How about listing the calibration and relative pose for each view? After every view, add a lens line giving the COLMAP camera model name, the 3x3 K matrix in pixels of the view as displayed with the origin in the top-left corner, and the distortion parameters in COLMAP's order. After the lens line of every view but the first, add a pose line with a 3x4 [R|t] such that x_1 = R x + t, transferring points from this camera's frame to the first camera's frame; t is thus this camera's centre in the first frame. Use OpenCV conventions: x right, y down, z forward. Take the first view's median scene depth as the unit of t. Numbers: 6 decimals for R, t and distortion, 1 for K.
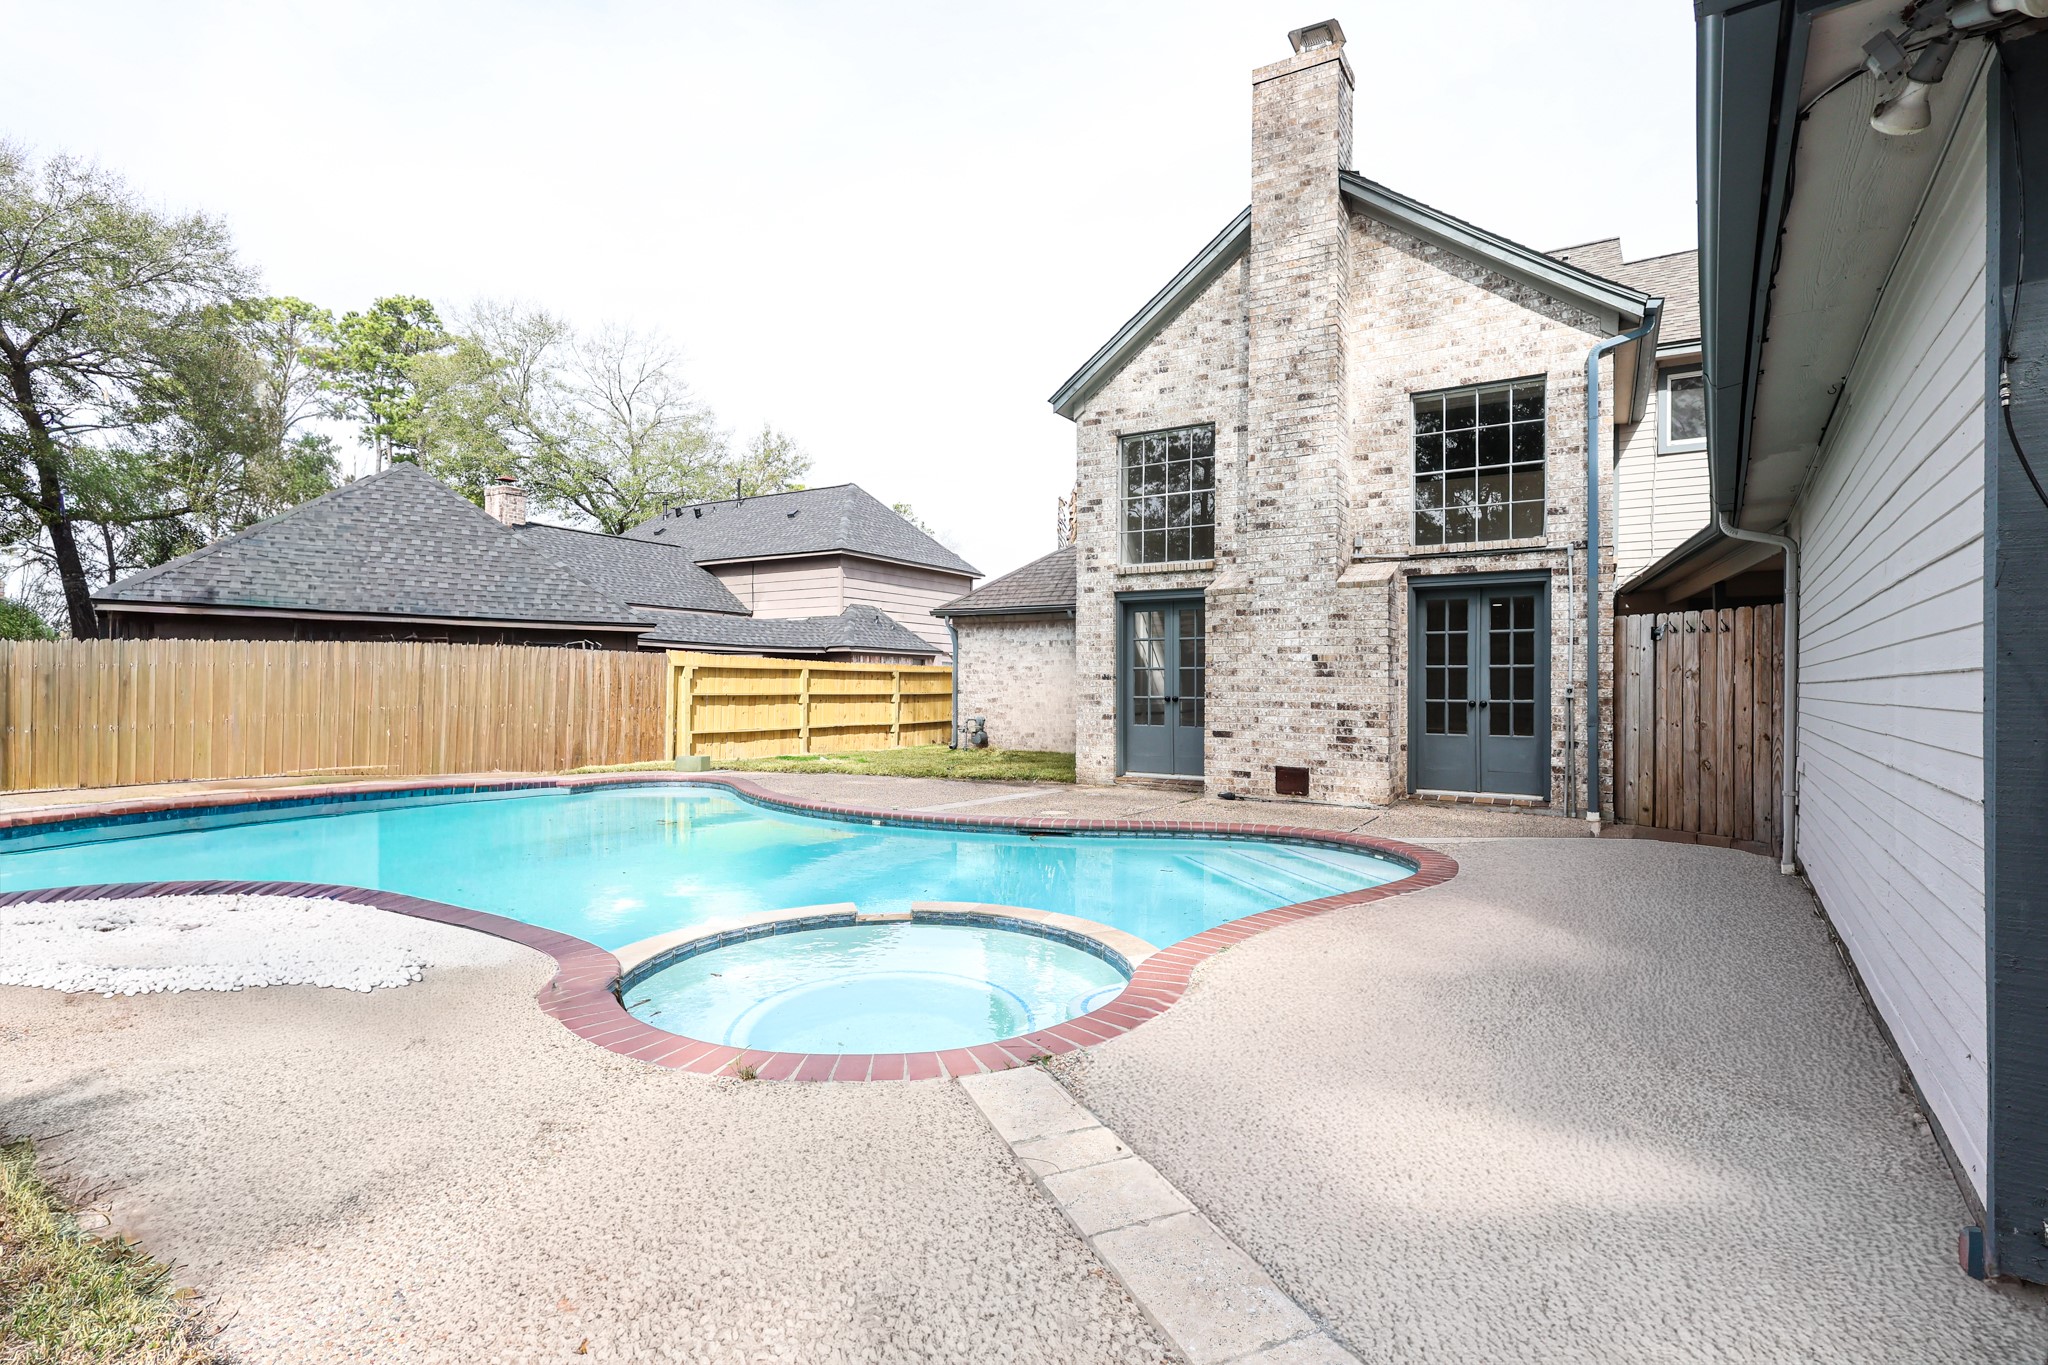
lens RADIAL K [[1064.5, 0, 1025.6], [0, 1064.5, 682.8], [0, 0, 1]] dist [-0.006546, -0.000434]
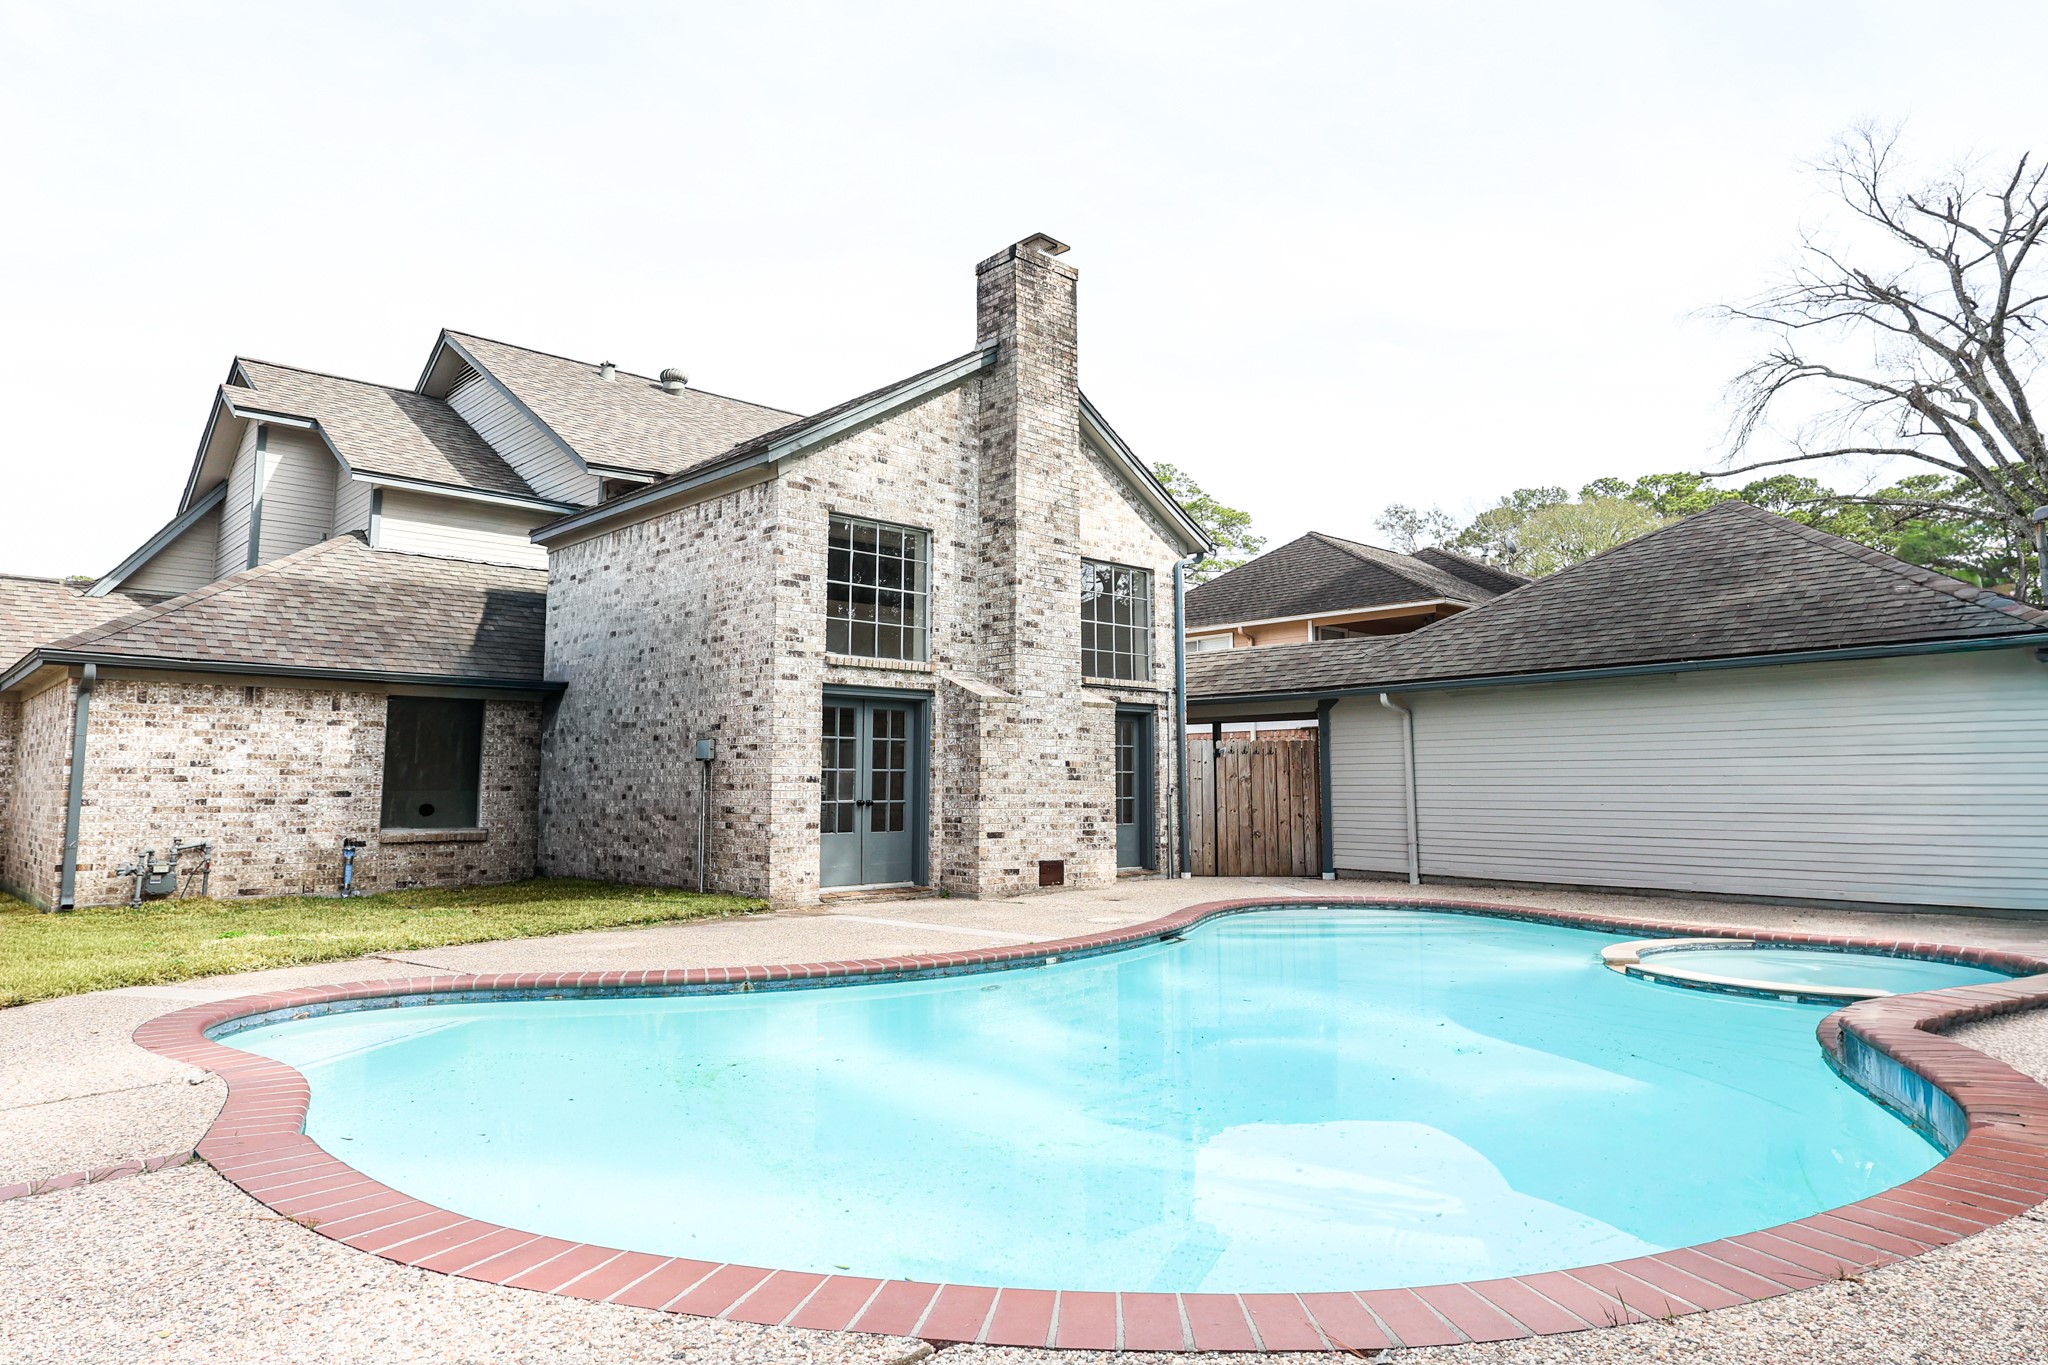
lens RADIAL K [[1064.5, 0, 1025.4], [0, 1064.5, 676.8], [0, 0, 1]] dist [-0.006546, -0.000434]
pose [[0.274773, 0.092257, 0.957073, -0.840657], [0.000726, 0.995366, -0.096156, -0.006184], [-0.961509, 0.027116, 0.273433, 0.699220]]
